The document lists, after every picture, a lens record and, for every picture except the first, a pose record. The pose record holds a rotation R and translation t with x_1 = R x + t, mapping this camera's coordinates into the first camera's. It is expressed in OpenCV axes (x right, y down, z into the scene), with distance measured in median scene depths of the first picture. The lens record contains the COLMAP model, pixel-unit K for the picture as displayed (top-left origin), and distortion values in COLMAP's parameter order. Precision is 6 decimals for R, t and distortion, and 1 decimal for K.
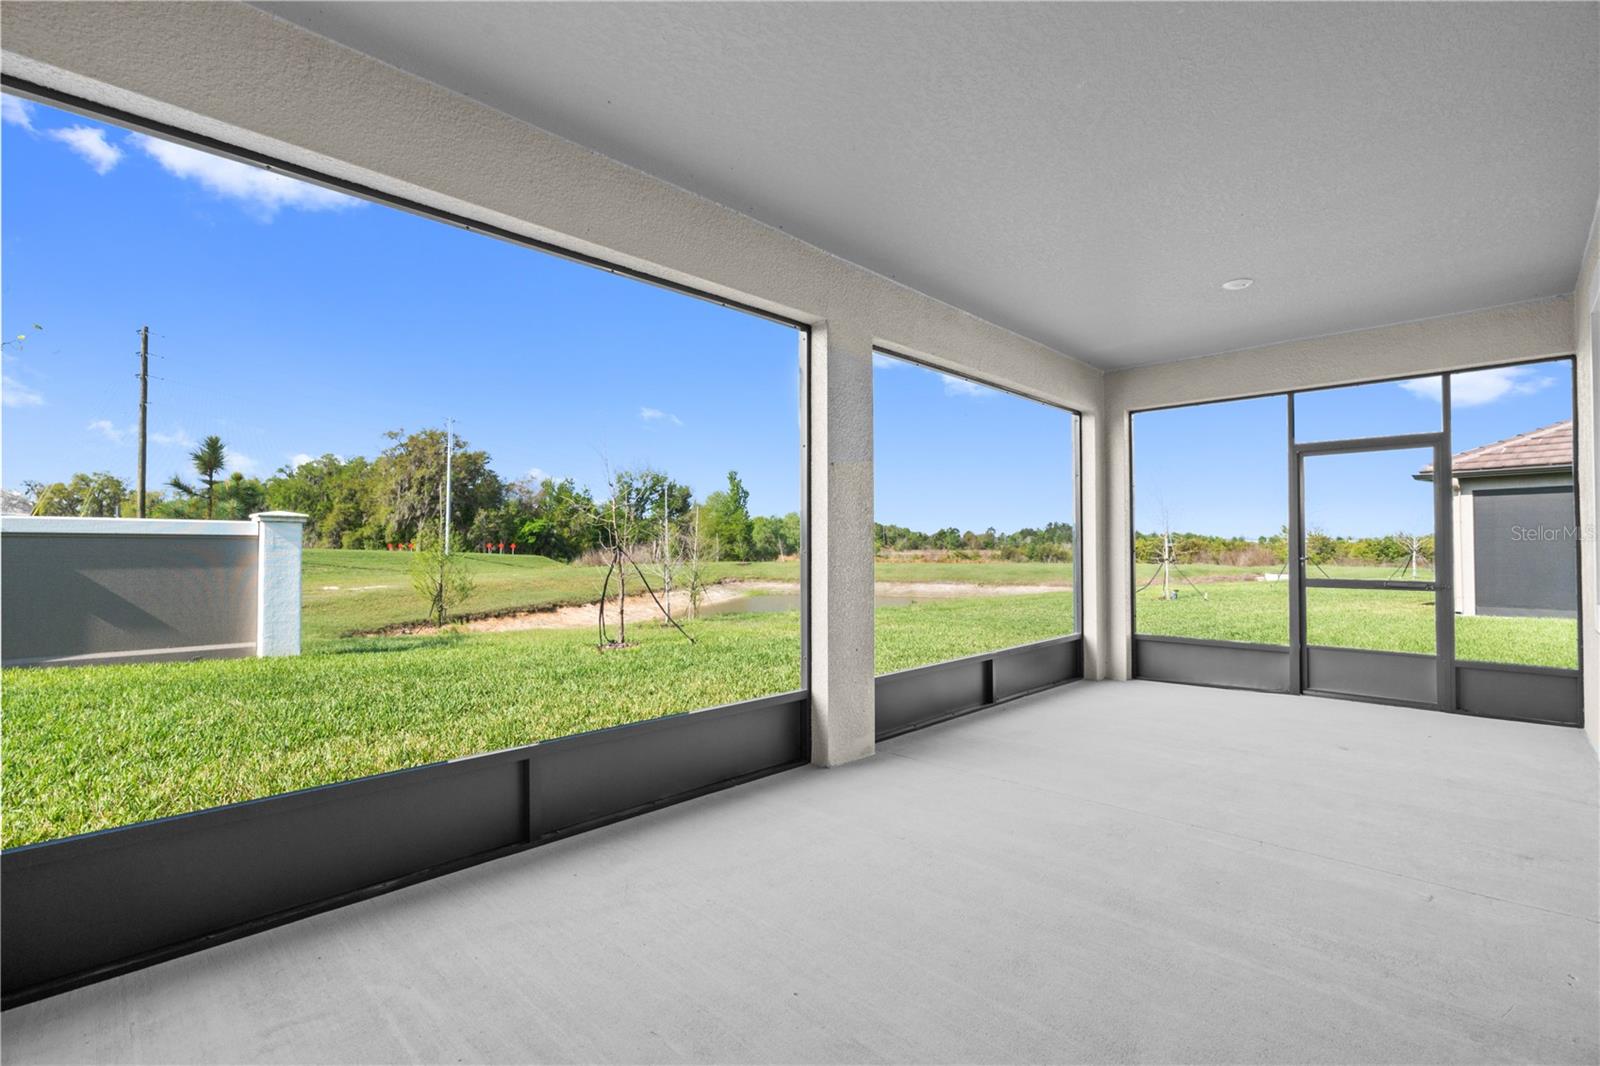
lens RADIAL K [[720.9, 0, 800.0], [0, 720.9, 533.0], [0, 0, 1]] dist [-0.006778, 0.003205]
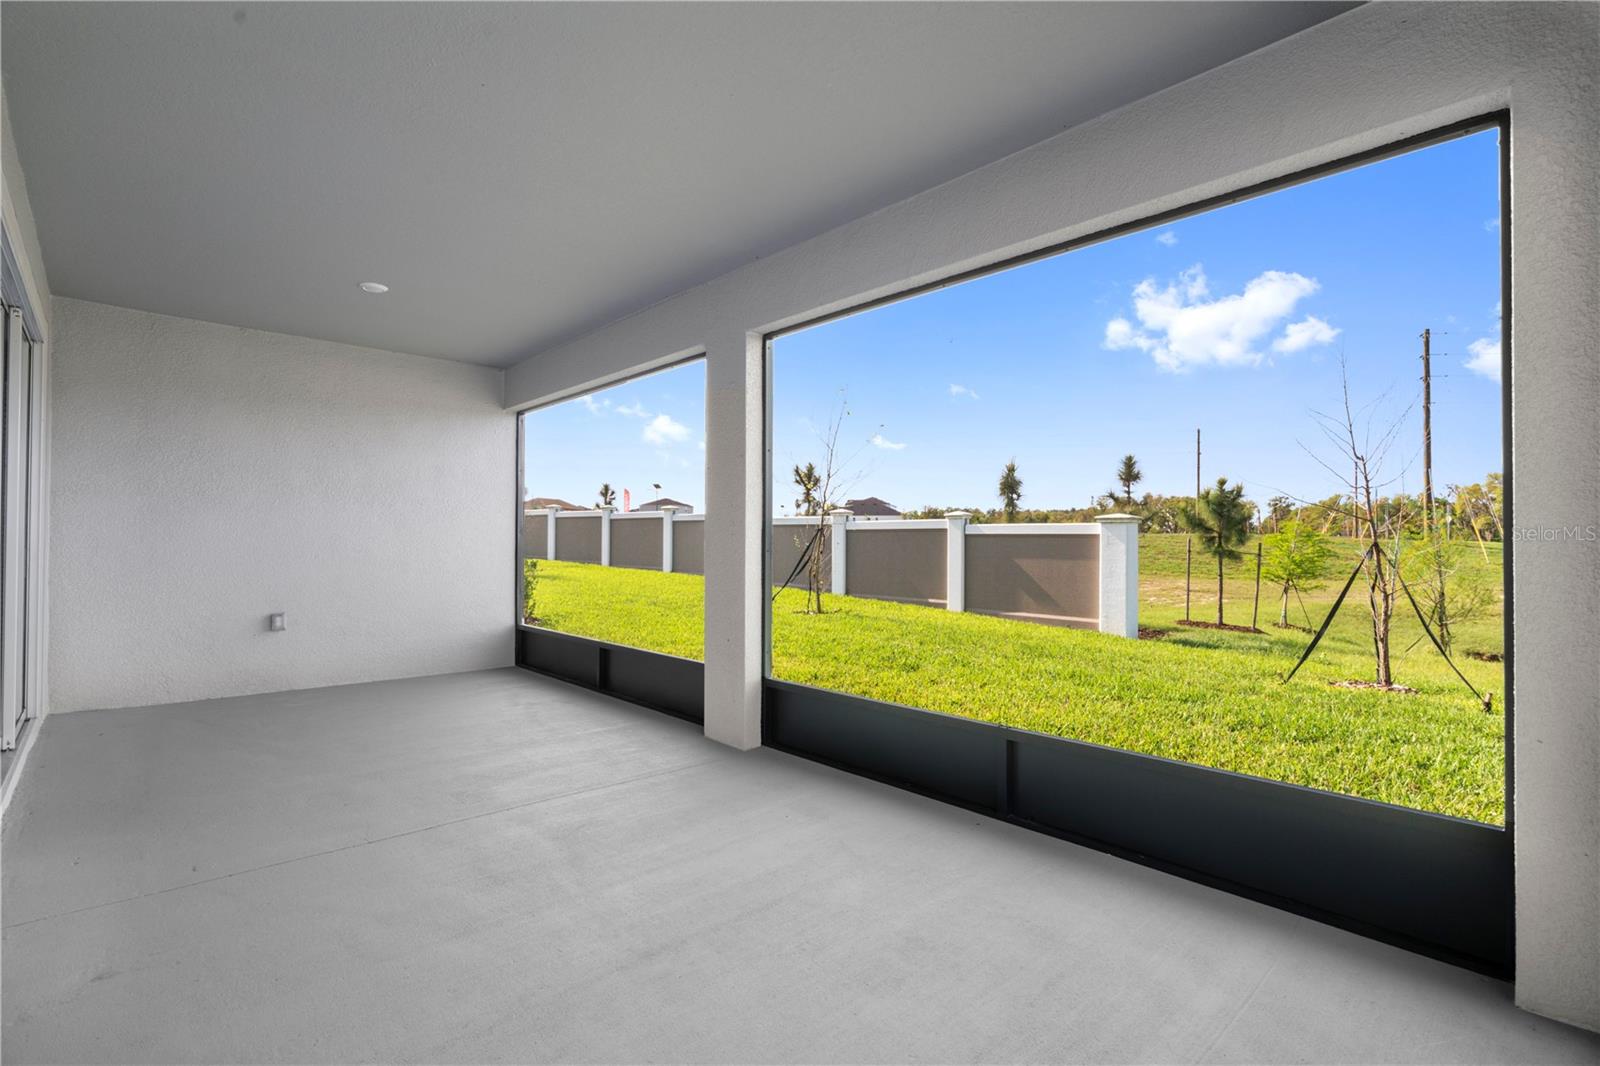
lens RADIAL K [[720.9, 0, 800.0], [0, 720.9, 533.0], [0, 0, 1]] dist [-0.006778, 0.003205]
pose [[-0.021388, -0.011034, -0.999710, 0.126745], [0.013432, 0.999846, -0.011323, 0.001987], [0.999681, -0.013670, -0.021237, 0.126304]]
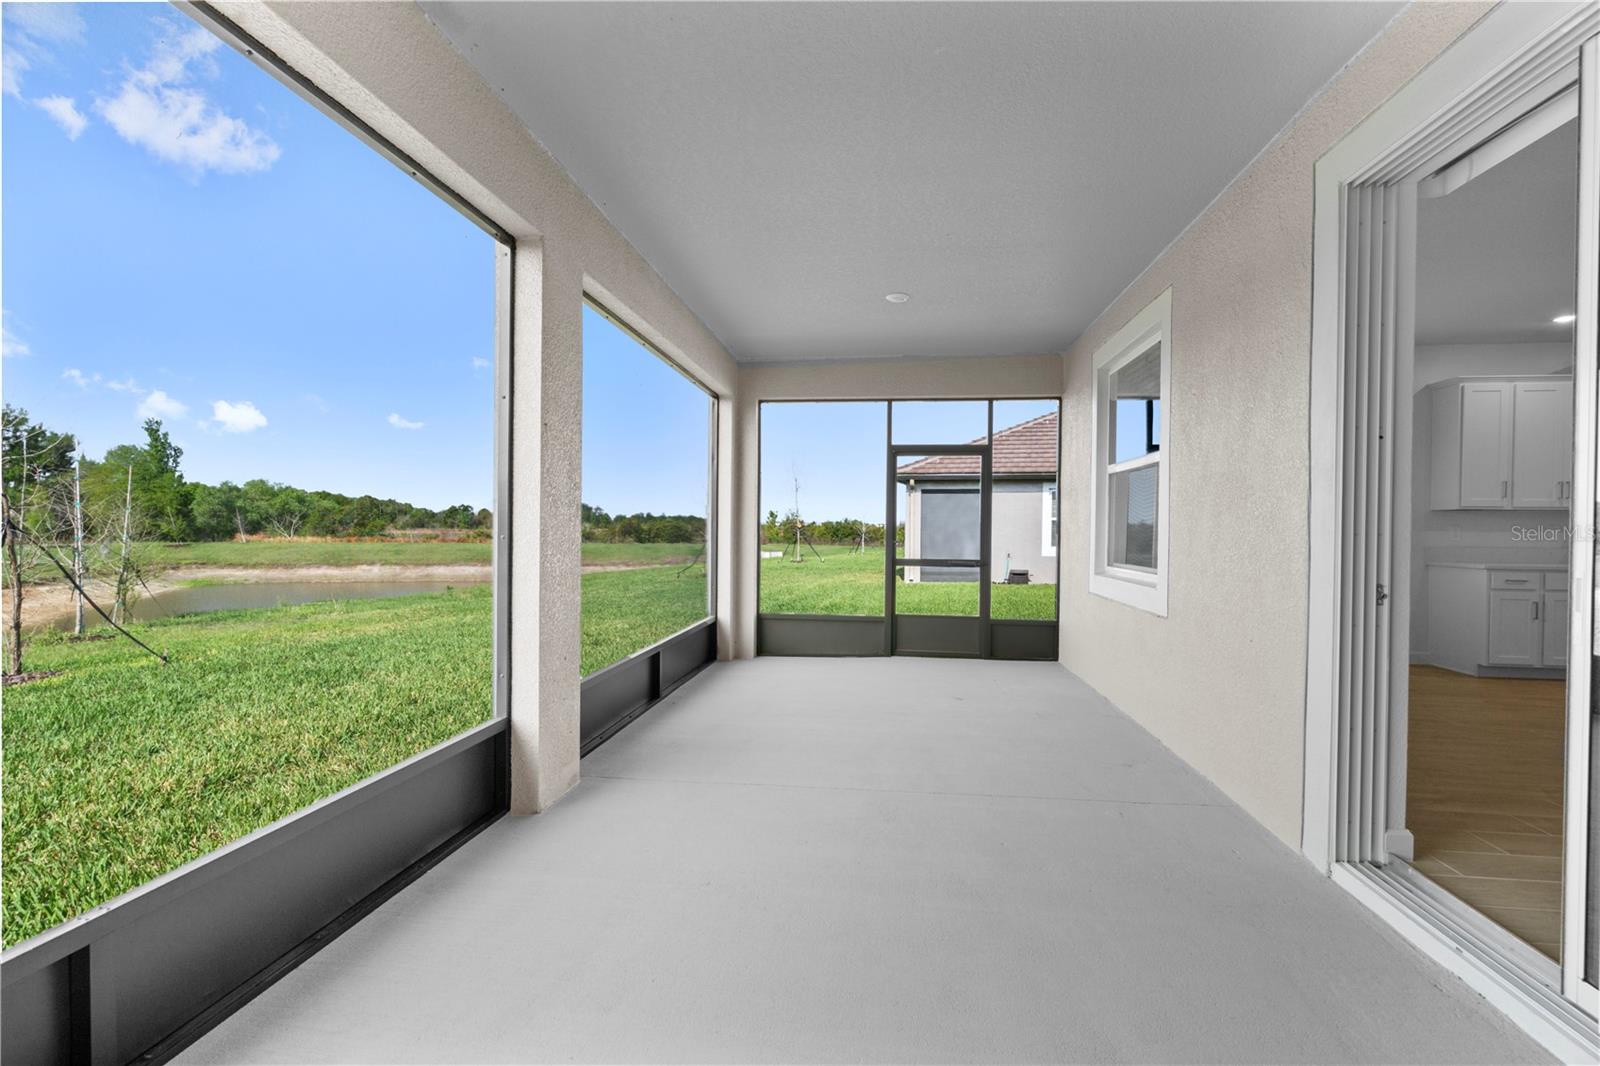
lens RADIAL K [[721.0, 0, 800.5], [0, 721.0, 534.9], [0, 0, 1]] dist [-0.005950, 0.004025]
pose [[0.798166, 0.003780, 0.602426, -0.021893], [-0.022567, 0.999466, 0.023629, -0.000118], [-0.602015, -0.032454, 0.797825, 0.022535]]
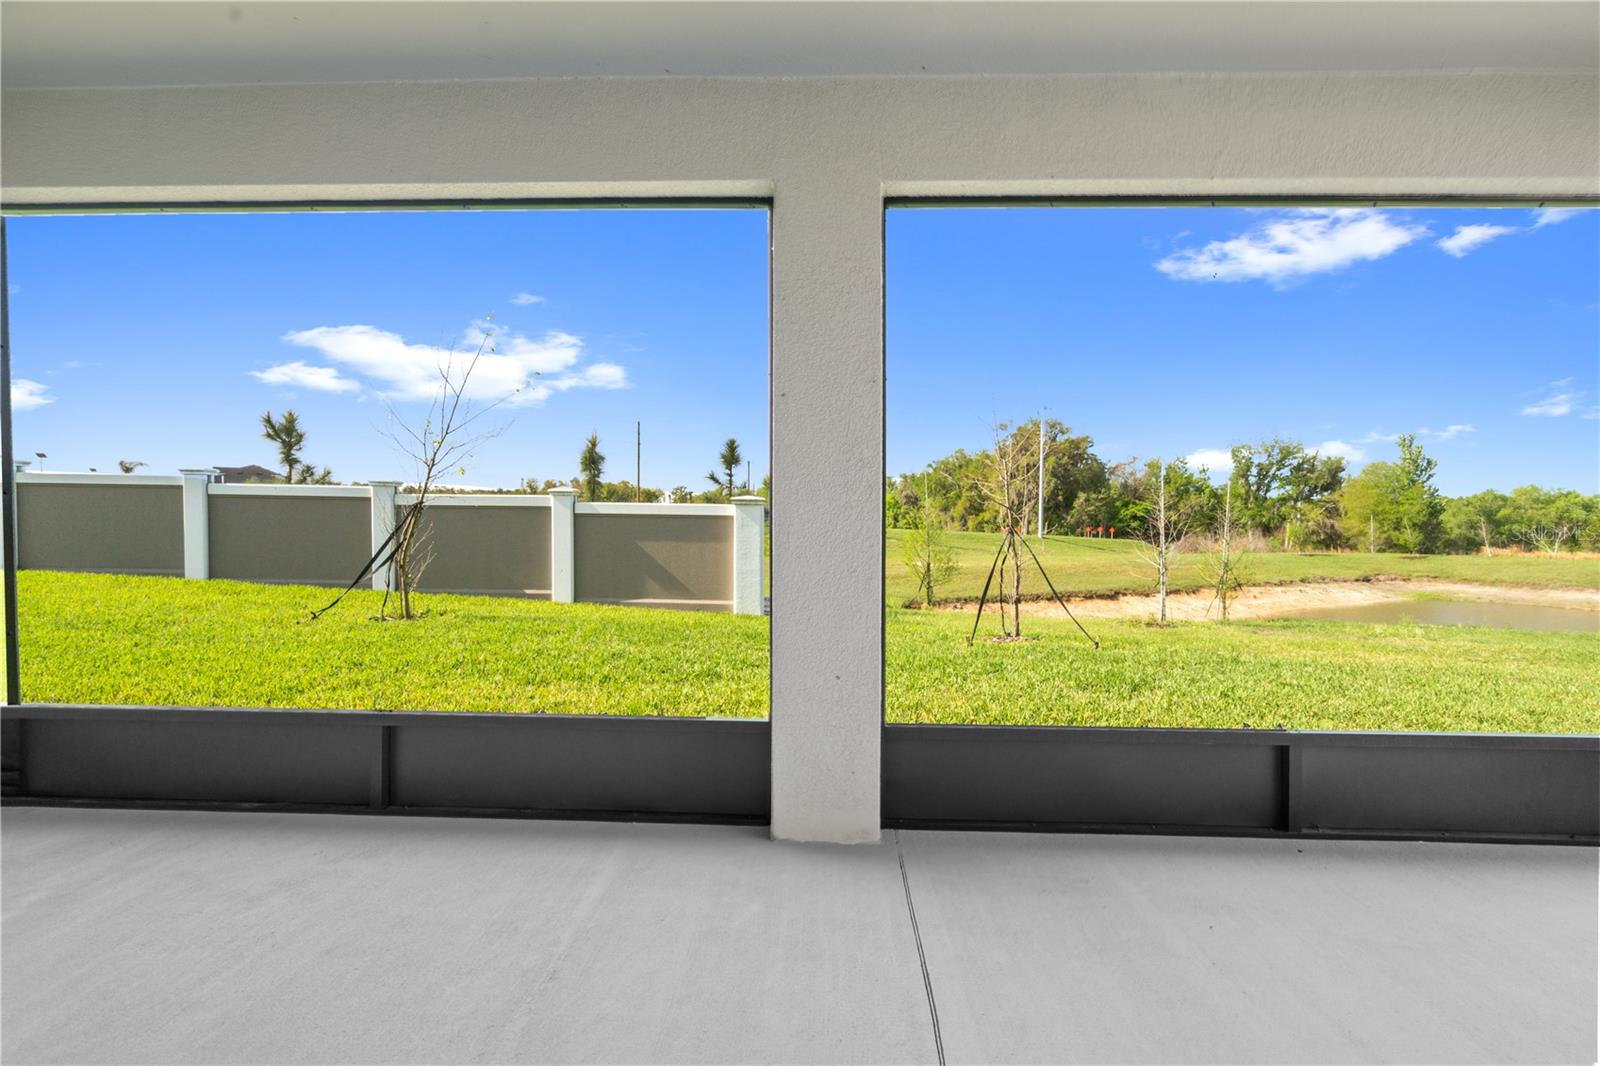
lens RADIAL K [[717.6, 0, 797.3], [0, 717.6, 535.4], [0, 0, 1]] dist [-0.003196, 0.000480]
pose [[0.678386, 0.015608, -0.734540, 0.058945], [0.002831, 0.999711, 0.023857, 0.002021], [0.734700, -0.018264, 0.678146, 0.059314]]
